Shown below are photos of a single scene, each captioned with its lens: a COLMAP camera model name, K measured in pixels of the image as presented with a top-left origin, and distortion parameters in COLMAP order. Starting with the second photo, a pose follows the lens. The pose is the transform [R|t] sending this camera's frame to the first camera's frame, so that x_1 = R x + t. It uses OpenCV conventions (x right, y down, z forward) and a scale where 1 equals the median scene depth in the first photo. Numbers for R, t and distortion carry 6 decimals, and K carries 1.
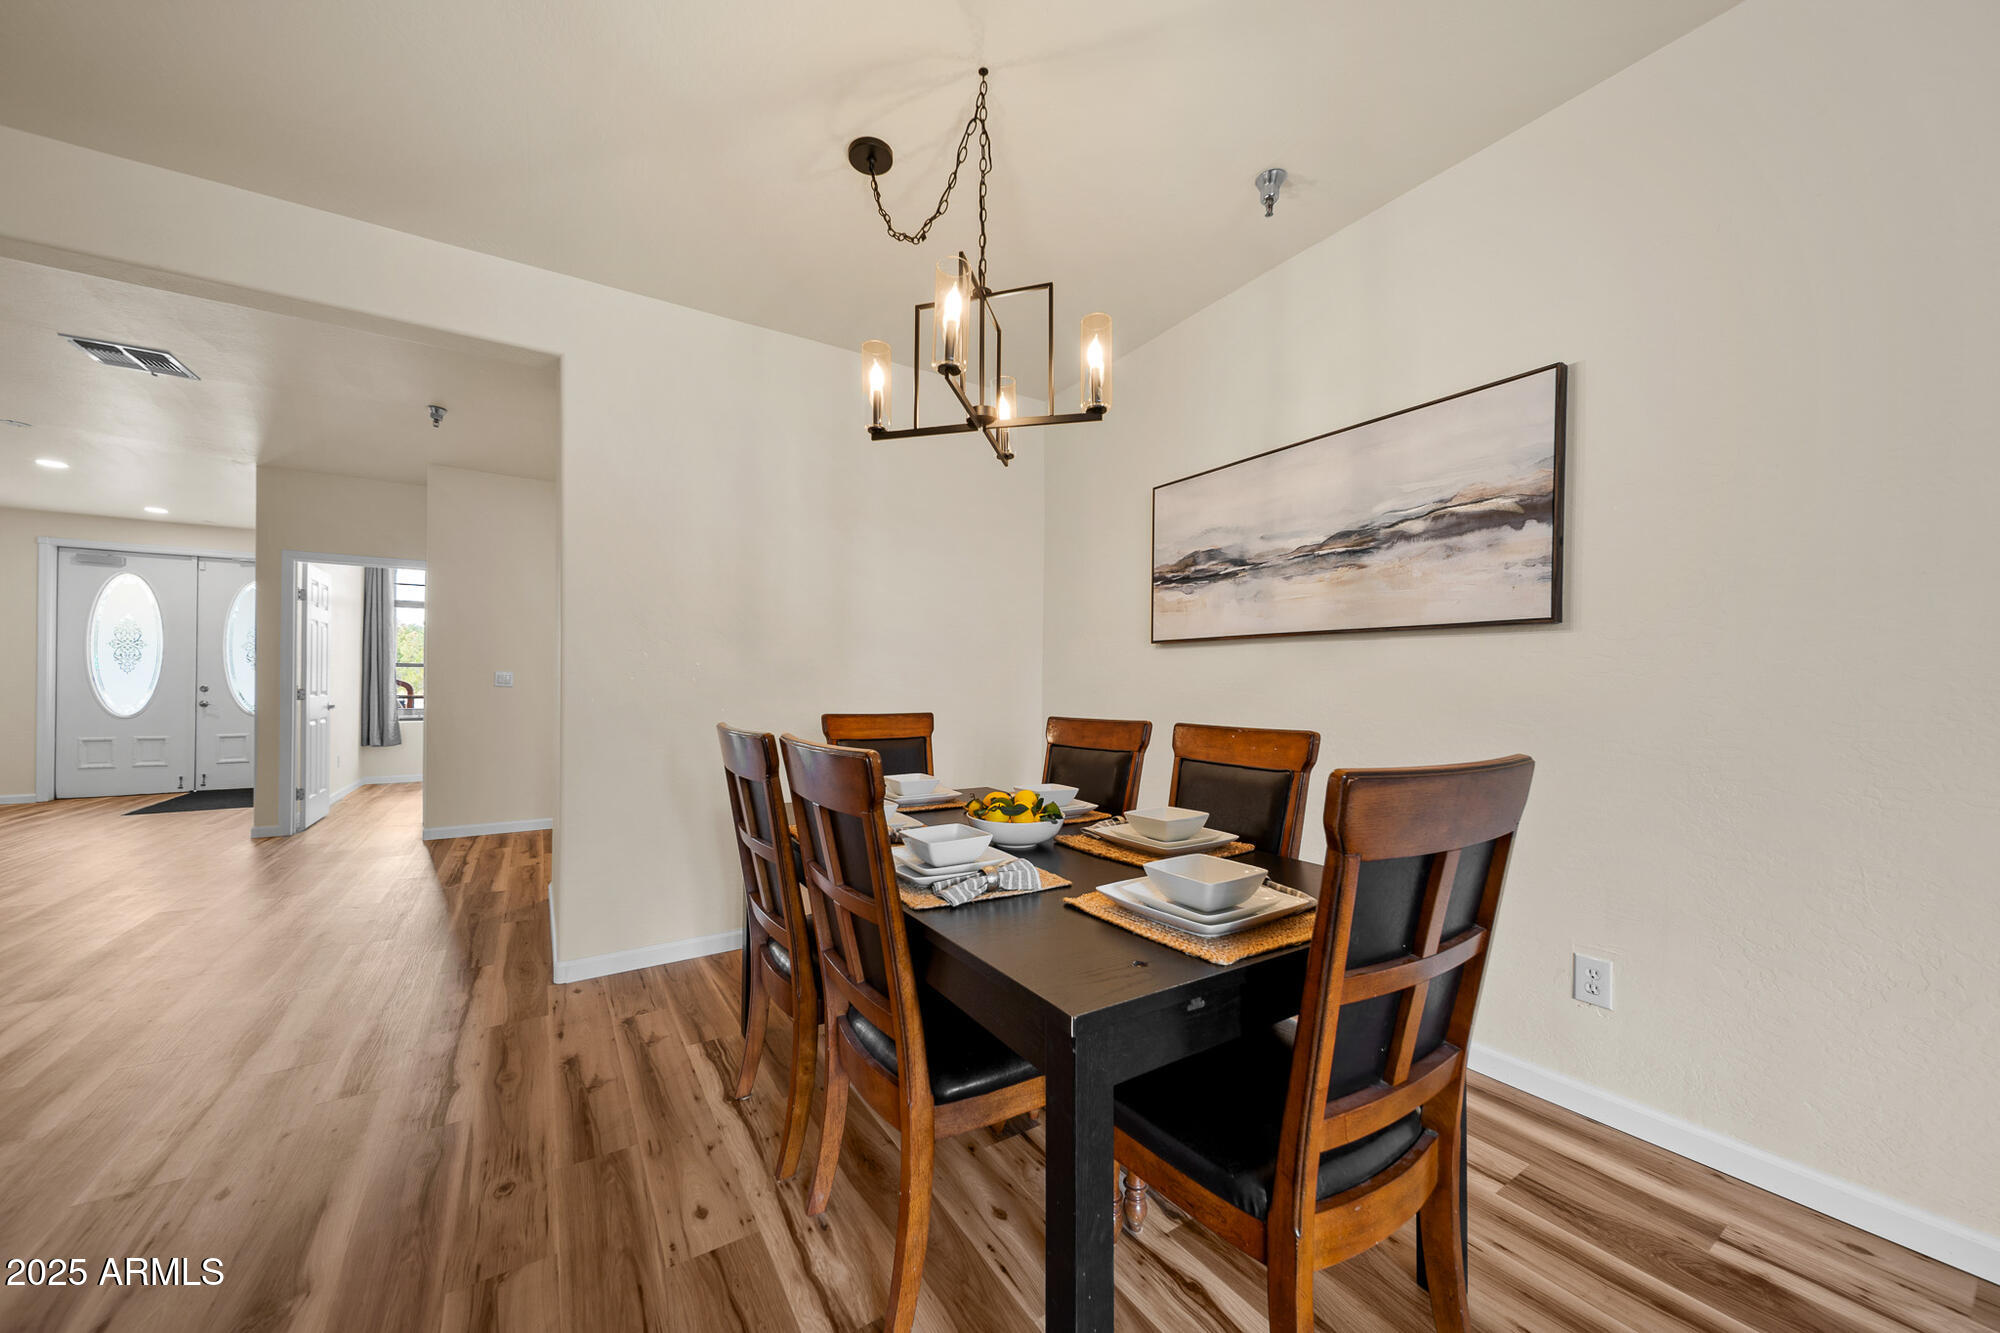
lens RADIAL K [[709.6, 0, 988.5], [0, 709.6, 681.4], [0, 0, 1]] dist [0.006148, -0.000969]
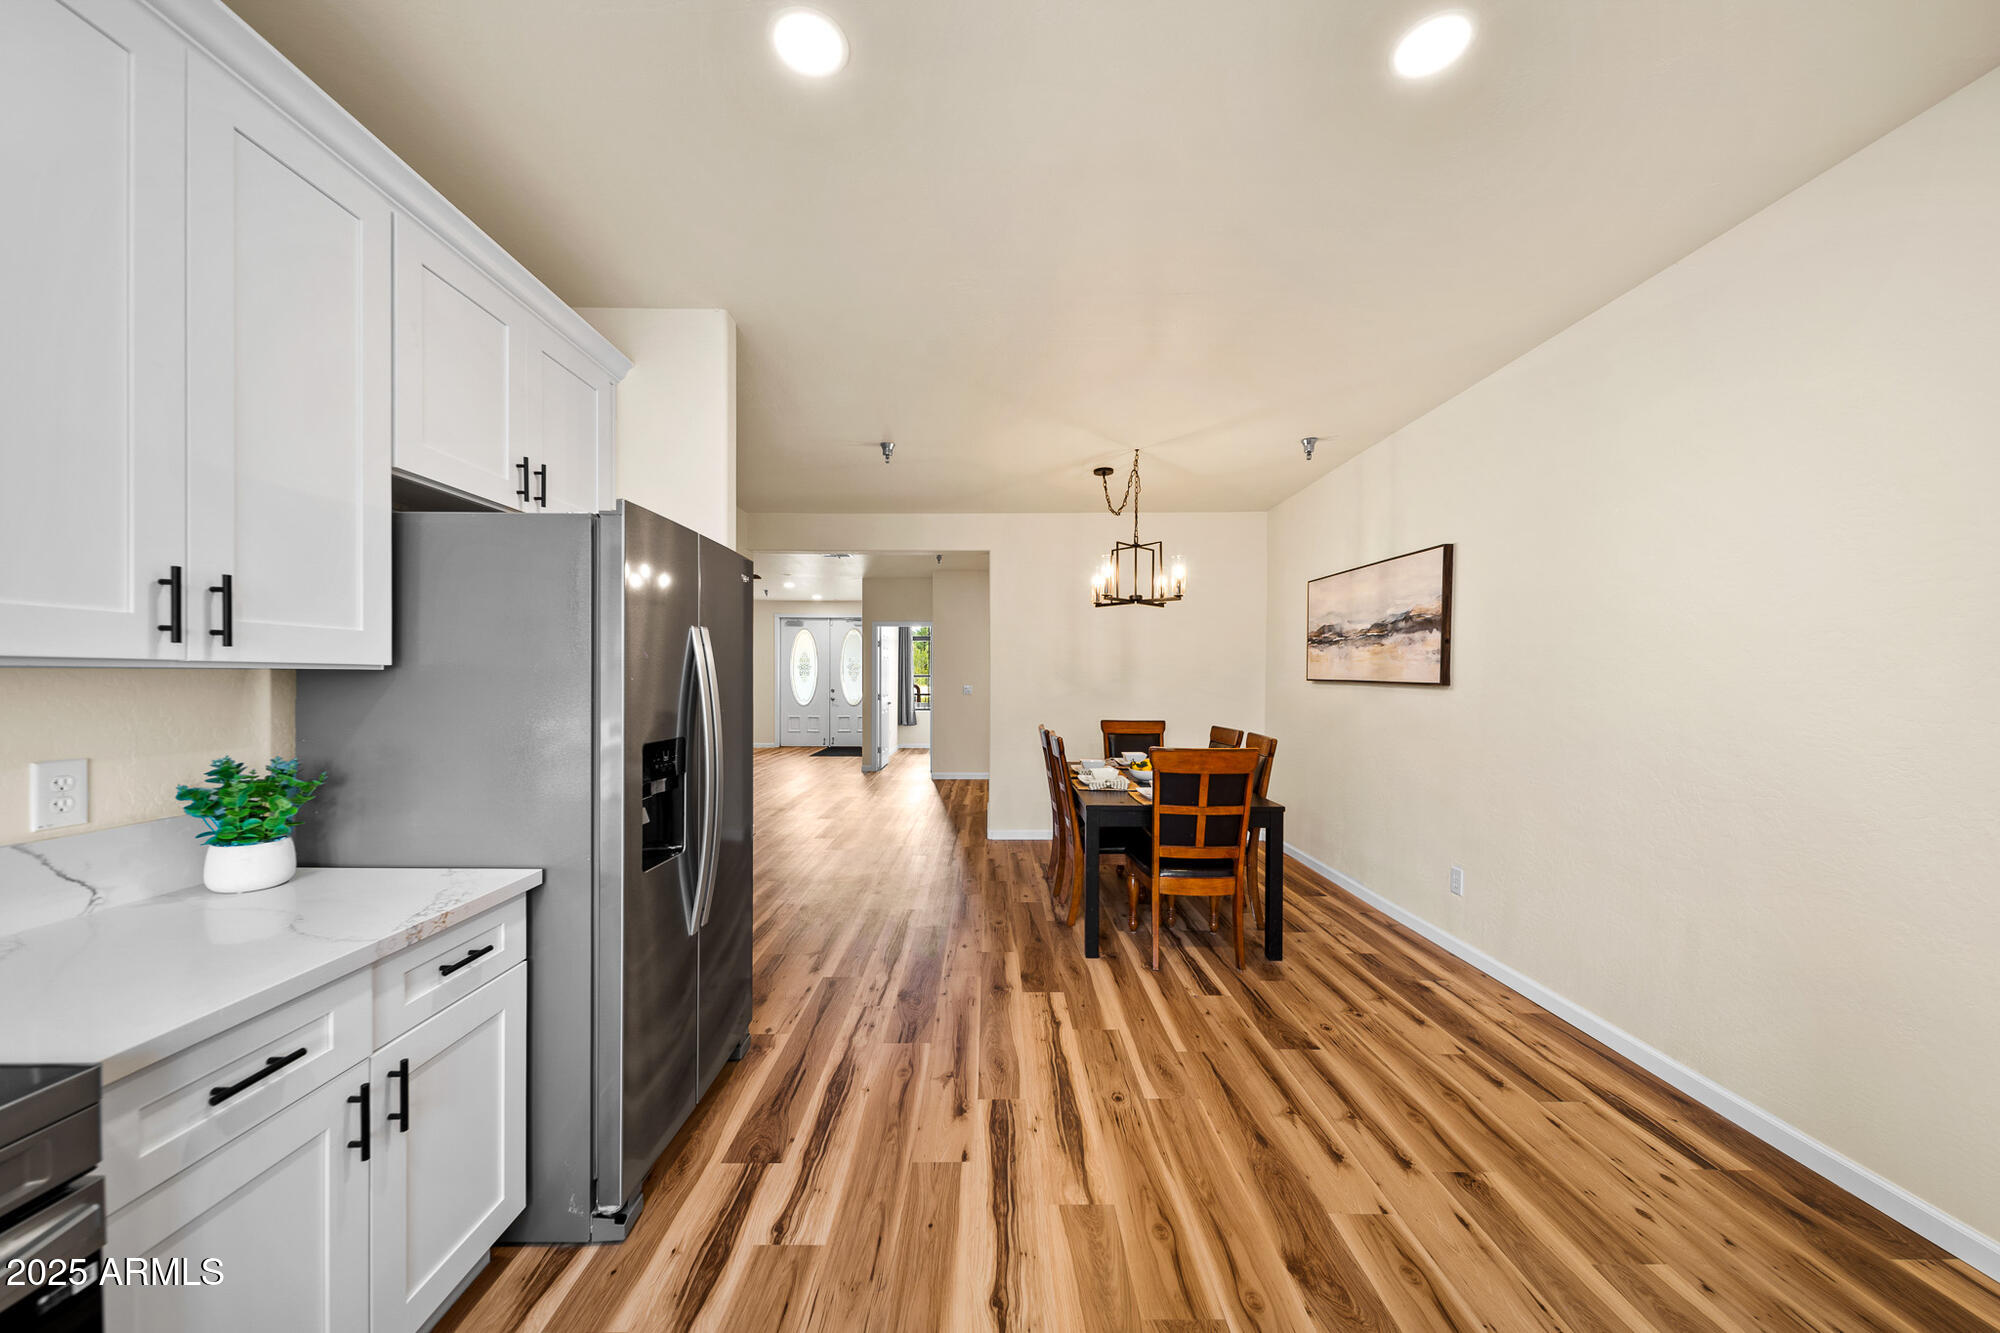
lens RADIAL K [[709.6, 0, 1003.4], [0, 709.6, 676.1], [0, 0, 1]] dist [0.006148, -0.000969]
pose [[0.853508, -0.000622, -0.521080, 0.560518], [0.003179, 0.999987, 0.004014, -0.084550], [0.521071, -0.005082, 0.853498, -0.822582]]
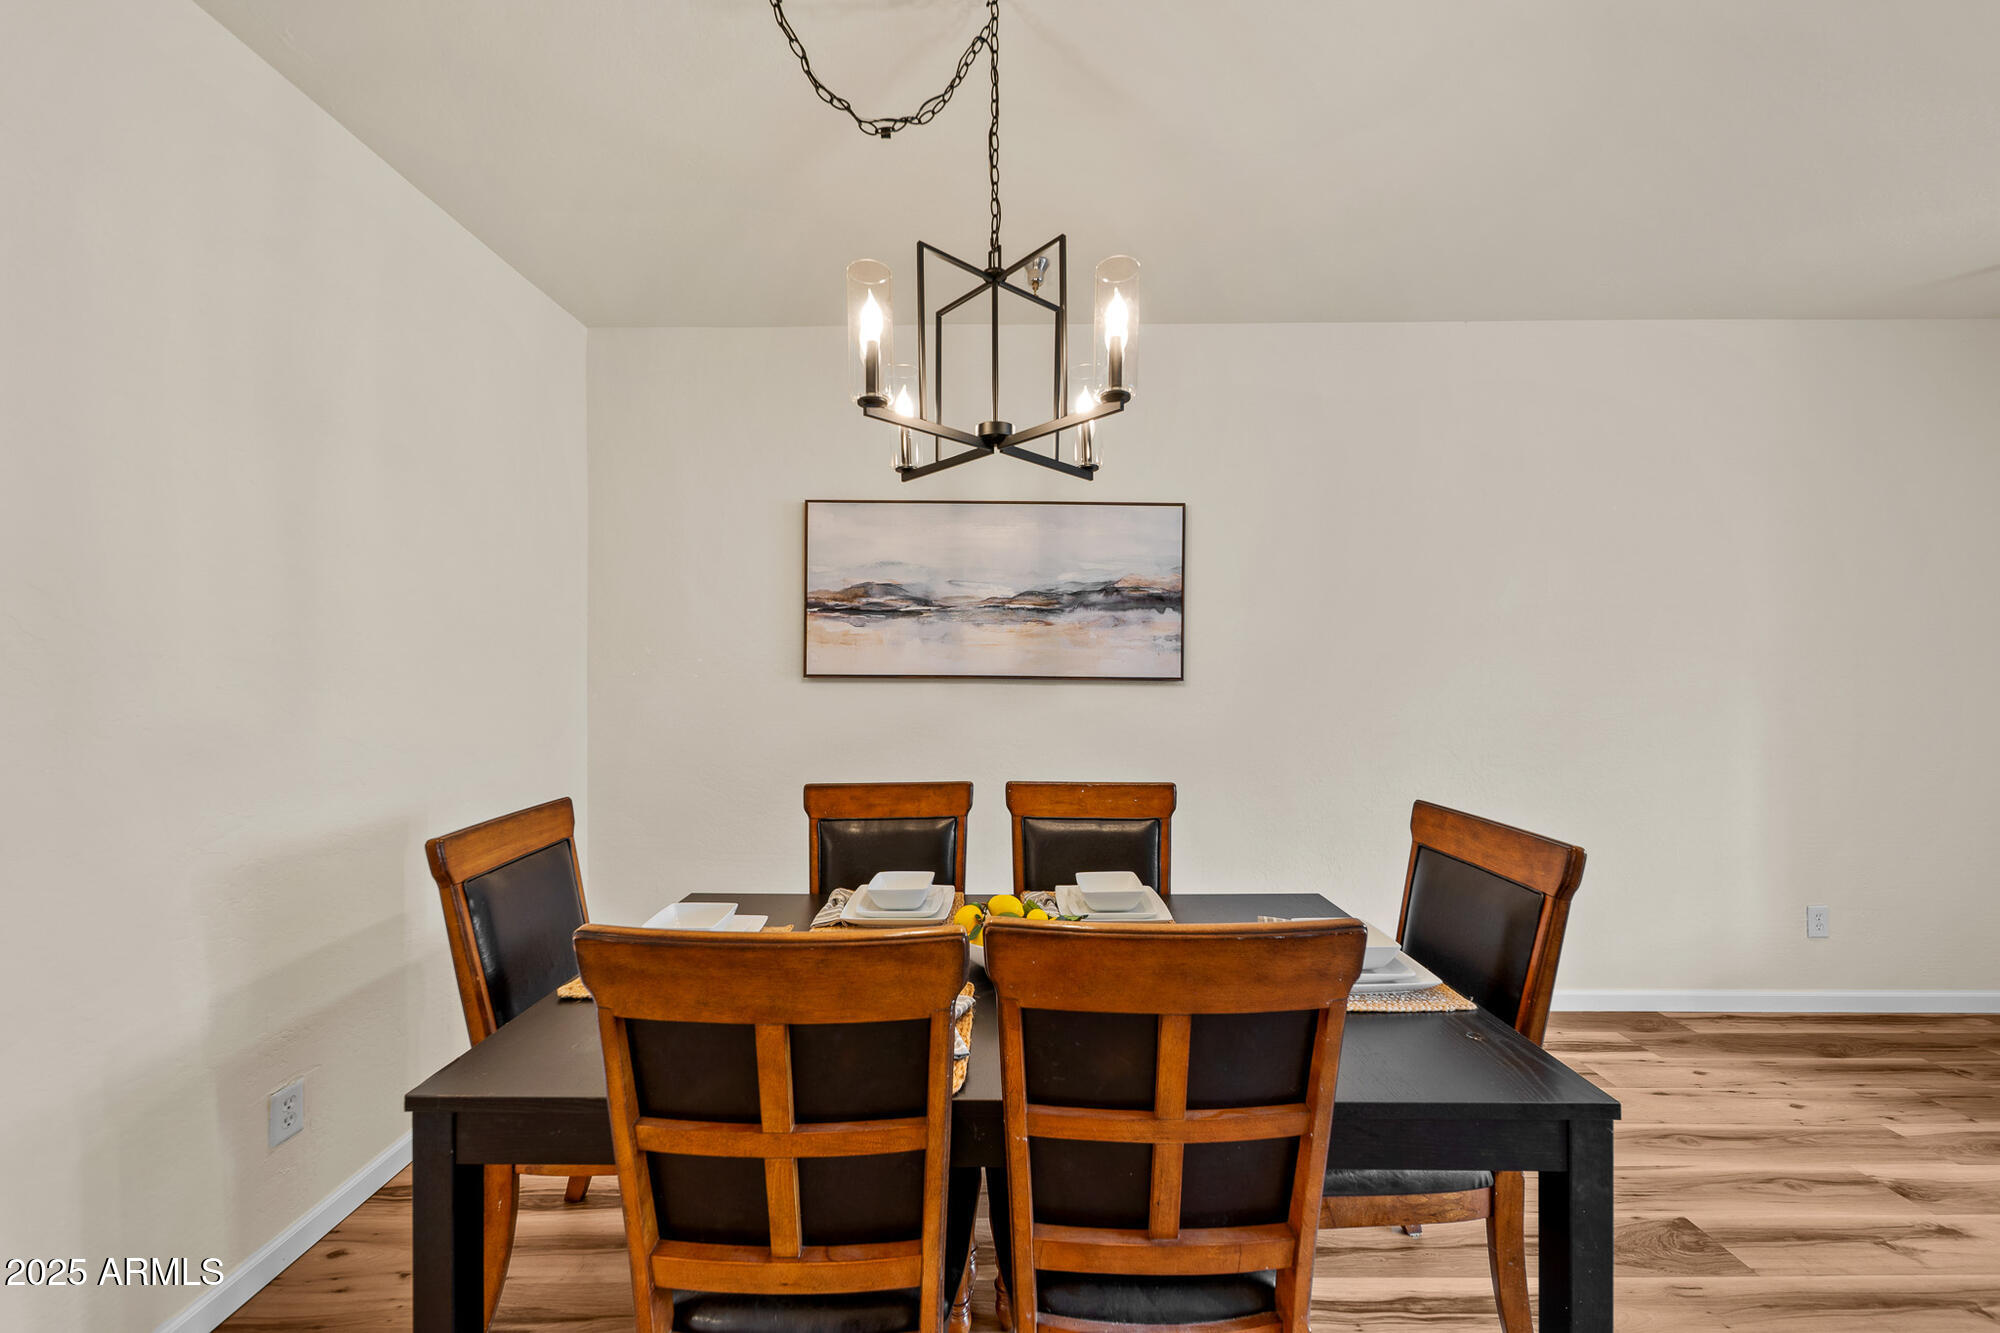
lens RADIAL K [[709.6, 0, 1003.3], [0, 709.6, 671.7], [0, 0, 1]] dist [0.006148, -0.000969]
pose [[0.530757, -0.001635, 0.847522, -0.447297], [-0.003107, 0.999988, 0.003875, -0.076158], [-0.847518, -0.004690, 0.530746, 0.386491]]
